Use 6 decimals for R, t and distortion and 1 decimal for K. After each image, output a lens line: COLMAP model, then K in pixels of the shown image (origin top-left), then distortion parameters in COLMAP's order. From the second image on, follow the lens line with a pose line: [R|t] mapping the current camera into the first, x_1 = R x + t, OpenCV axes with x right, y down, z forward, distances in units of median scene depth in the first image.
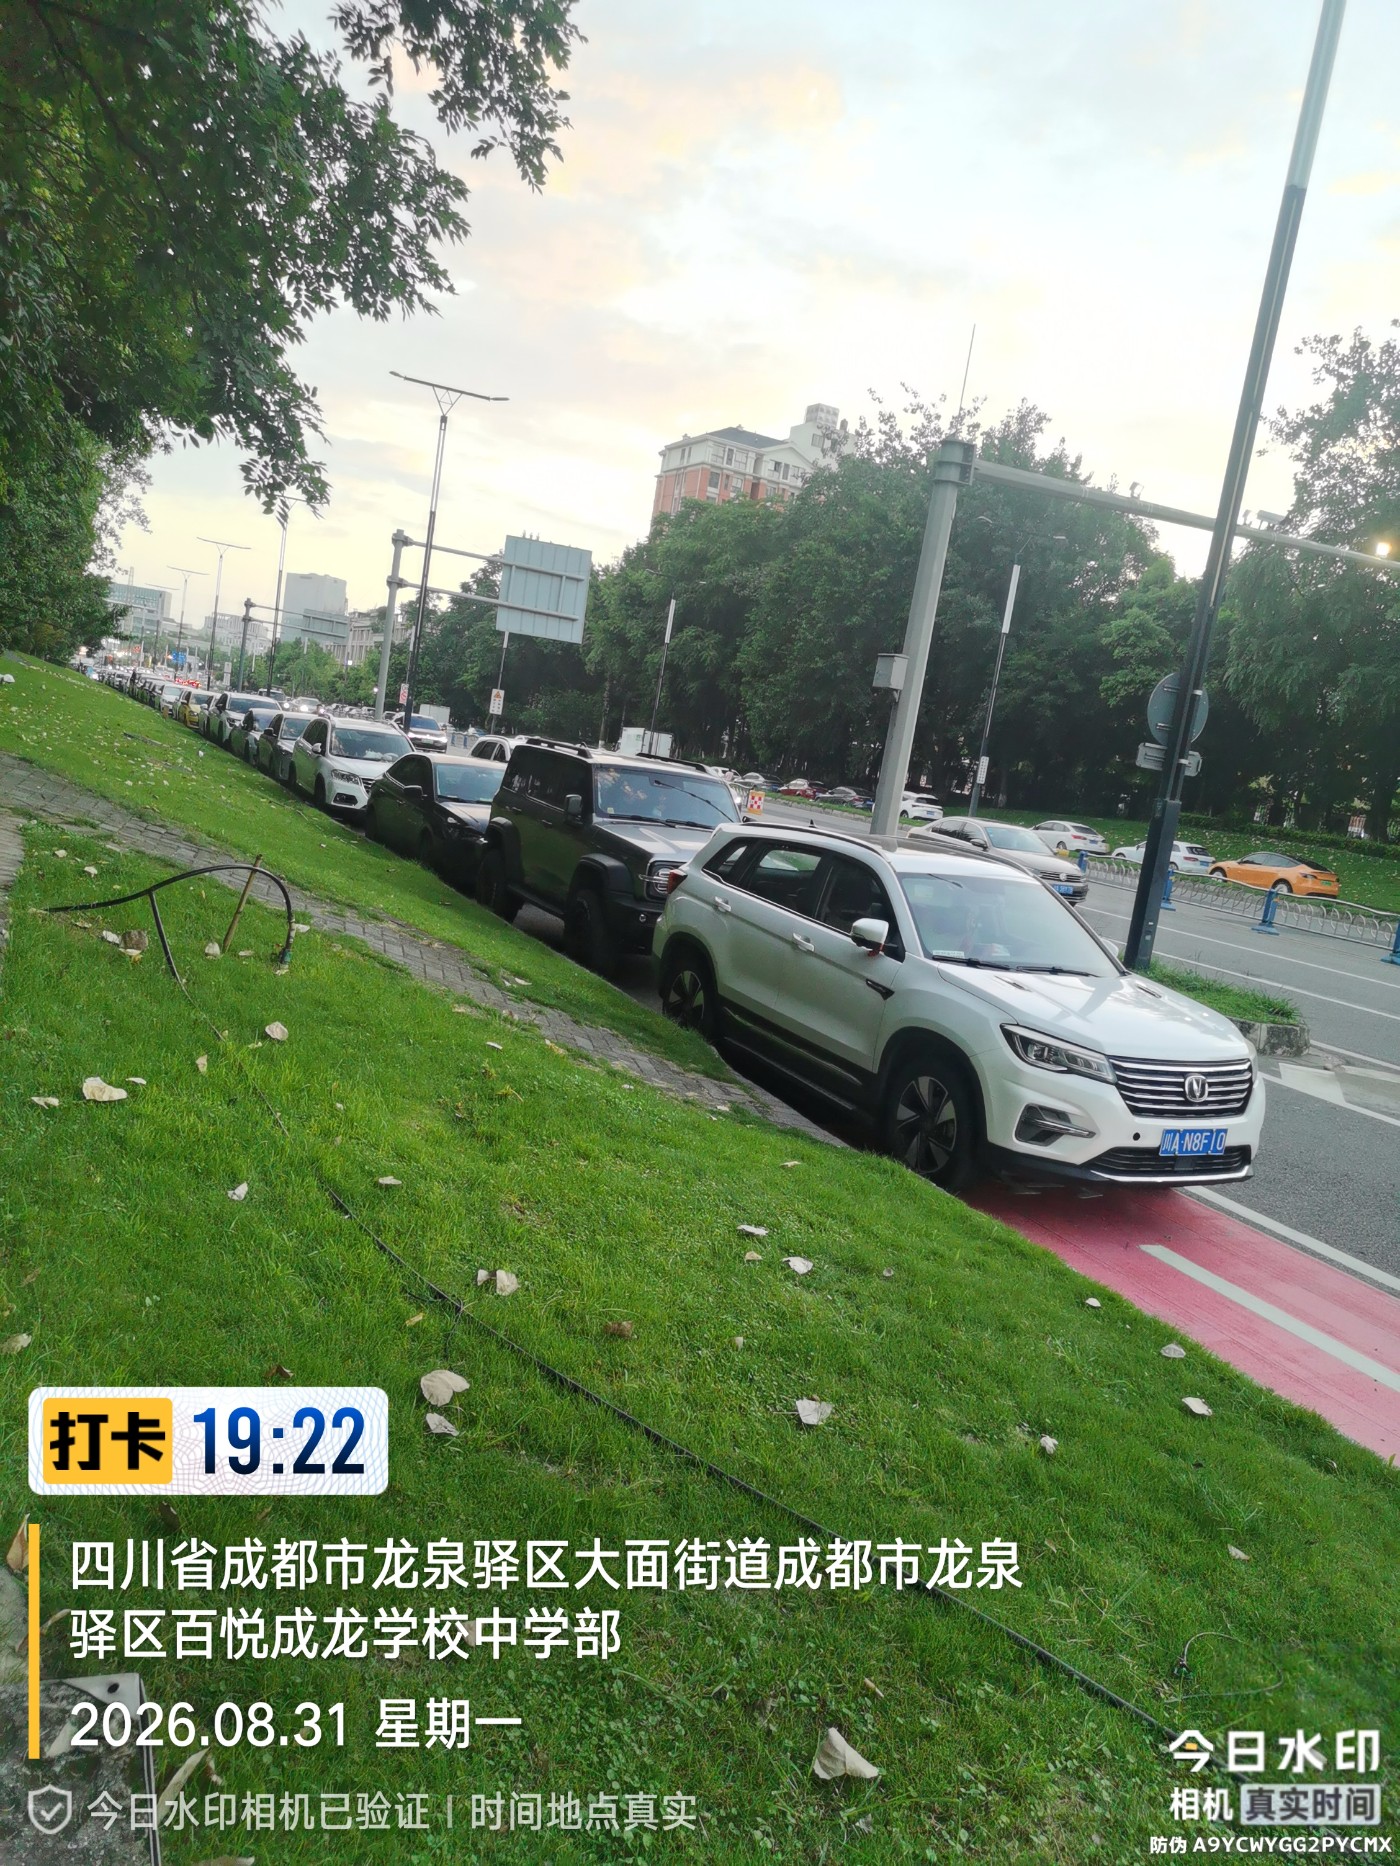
lens RADIAL K [[1482.5, 0, 700.0], [0, 1482.5, 933.0], [0, 0, 1]] dist [0.036341, -0.005976]
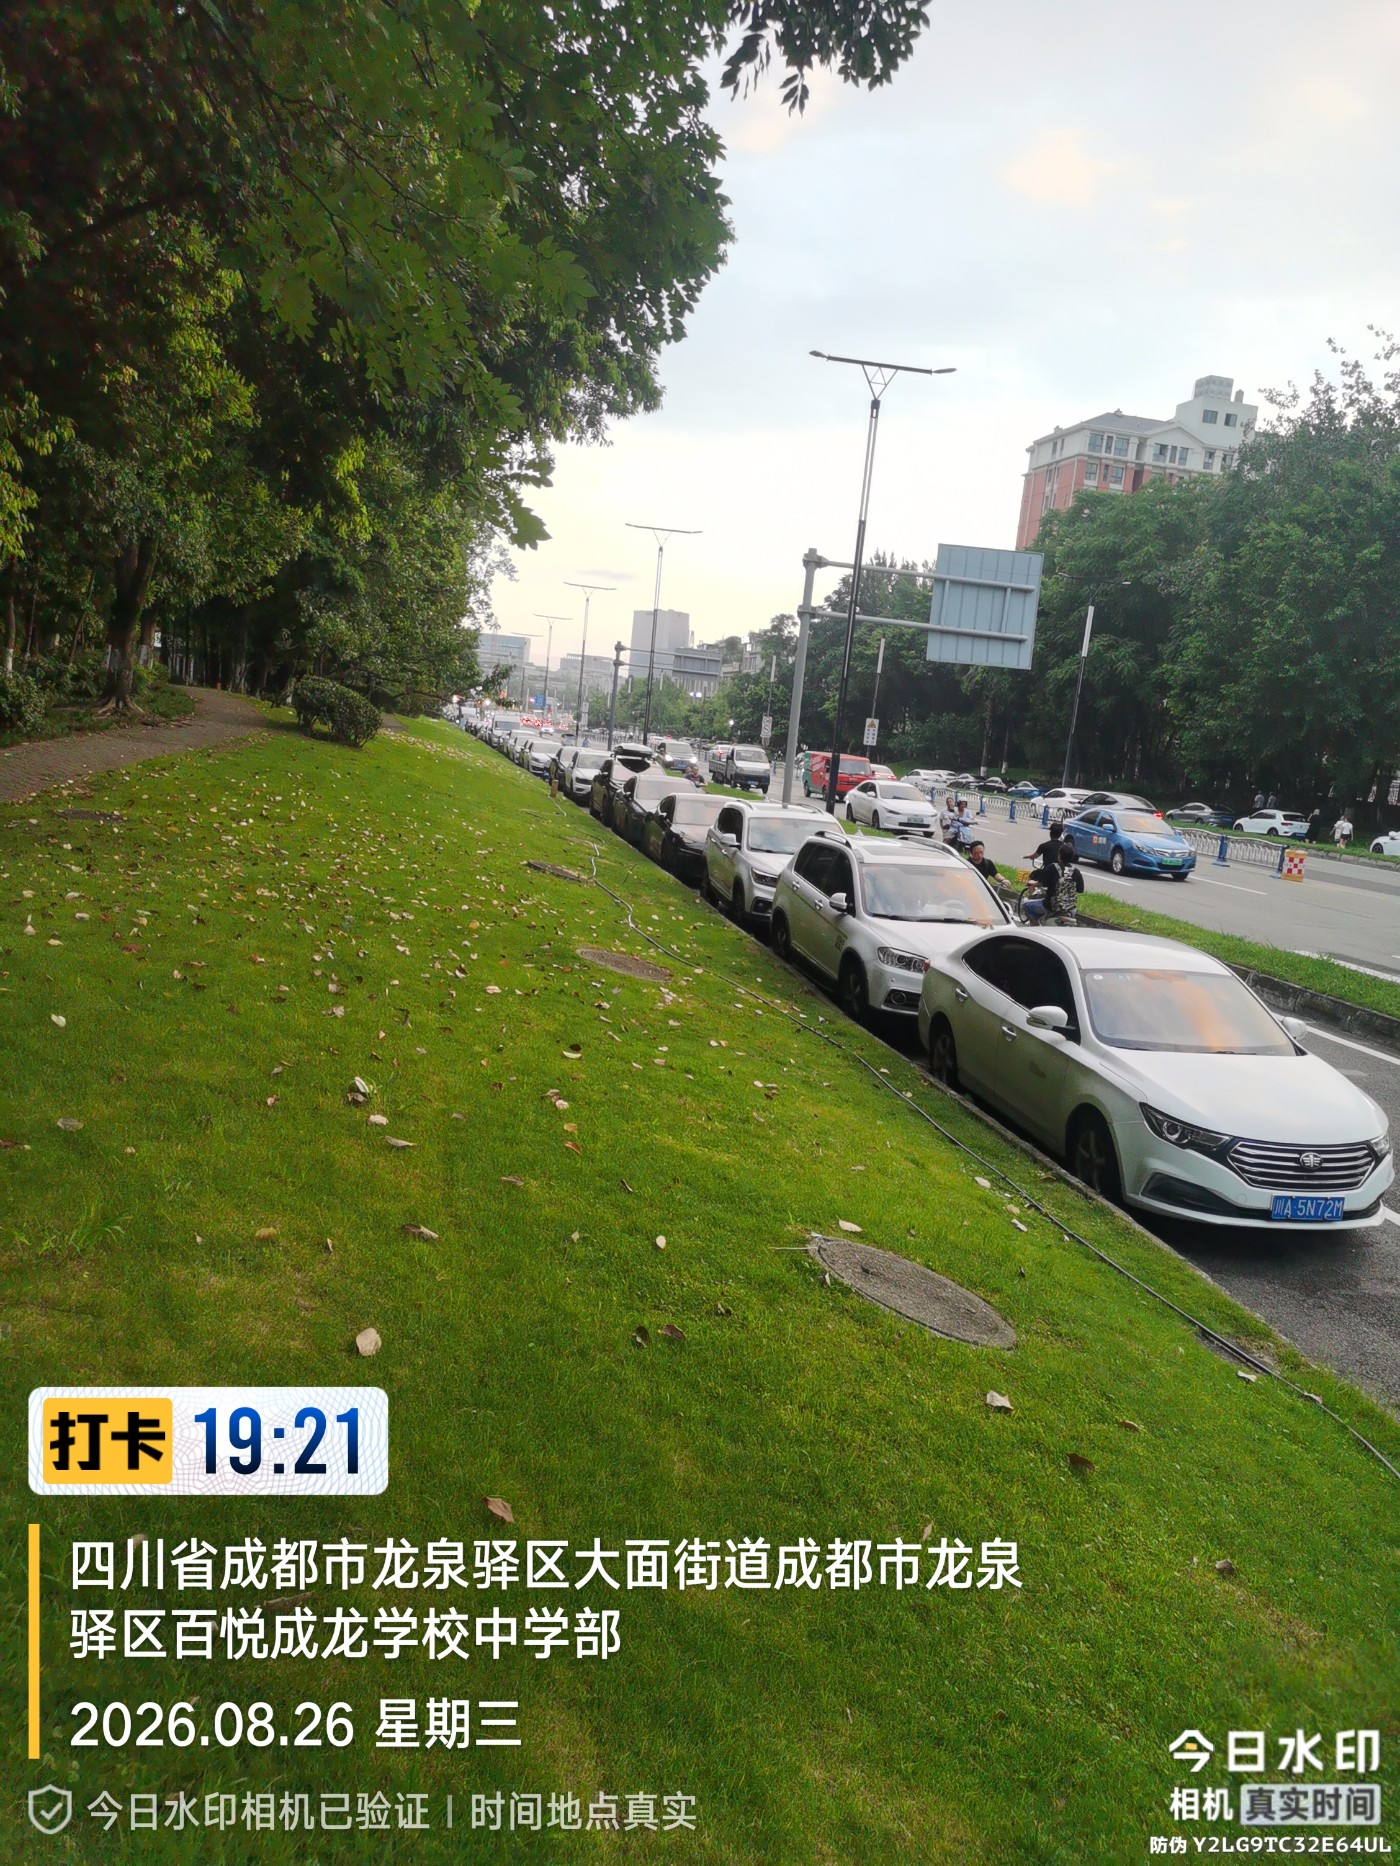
lens RADIAL K [[1389.6, 0, 653.0], [0, 1389.6, 936.7], [0, 0, 1]] dist [0.025687, -0.005364]
pose [[0.968328, -0.017713, -0.249052, -0.067201], [0.018833, 0.999820, 0.002113, -0.039753], [0.248970, -0.006737, 0.968488, 0.153722]]
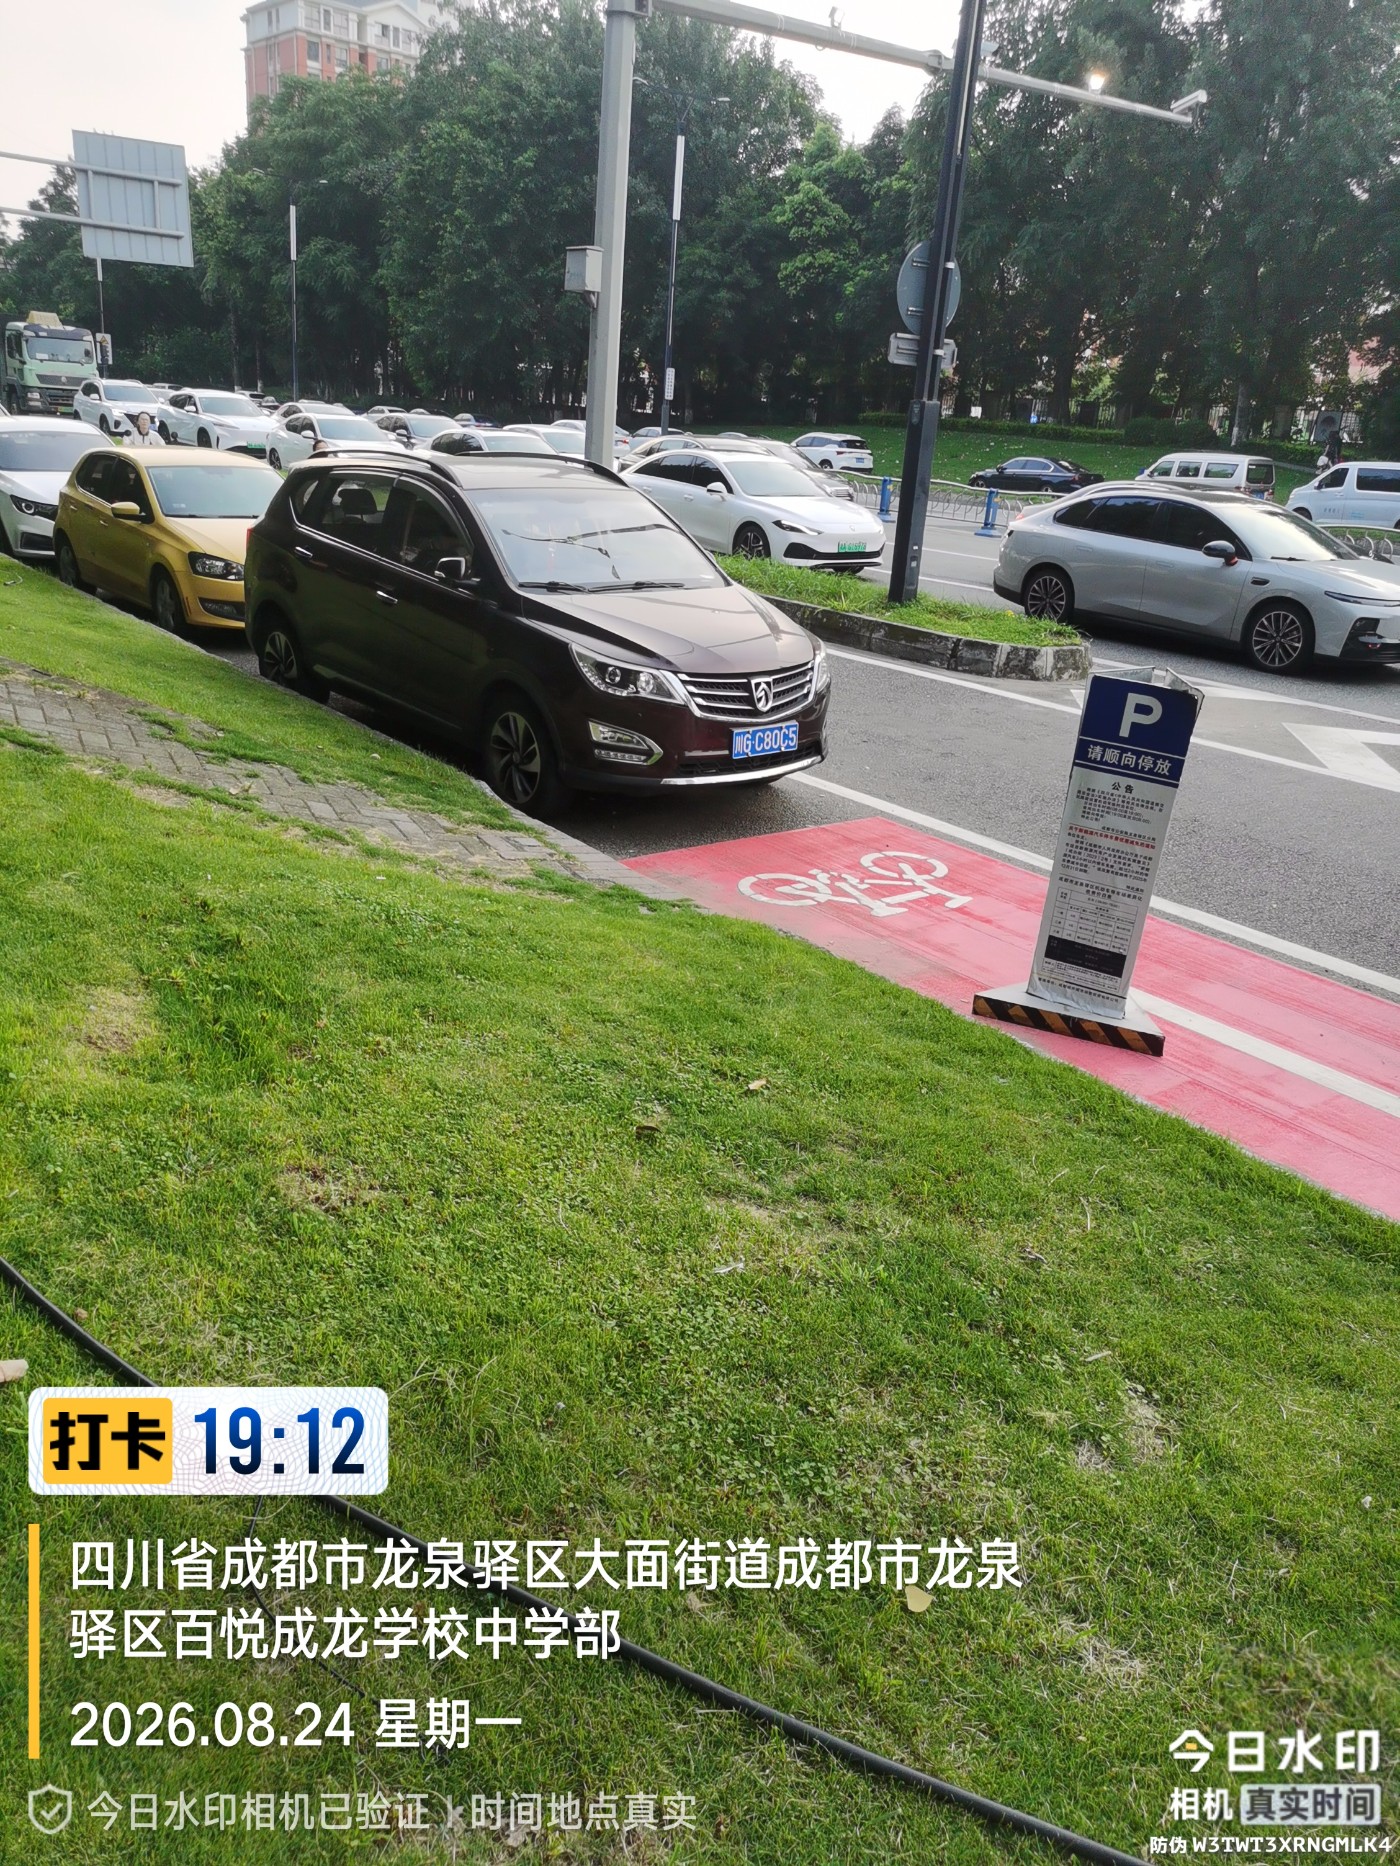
lens RADIAL K [[1482.5, 0, 700.0], [0, 1482.5, 933.0], [0, 0, 1]] dist [0.036341, -0.005976]
pose [[0.972679, -0.154204, 0.173543, -0.003706], [0.109145, 0.963511, 0.244404, -0.003492], [-0.204898, -0.218786, 0.954018, 0.025691]]
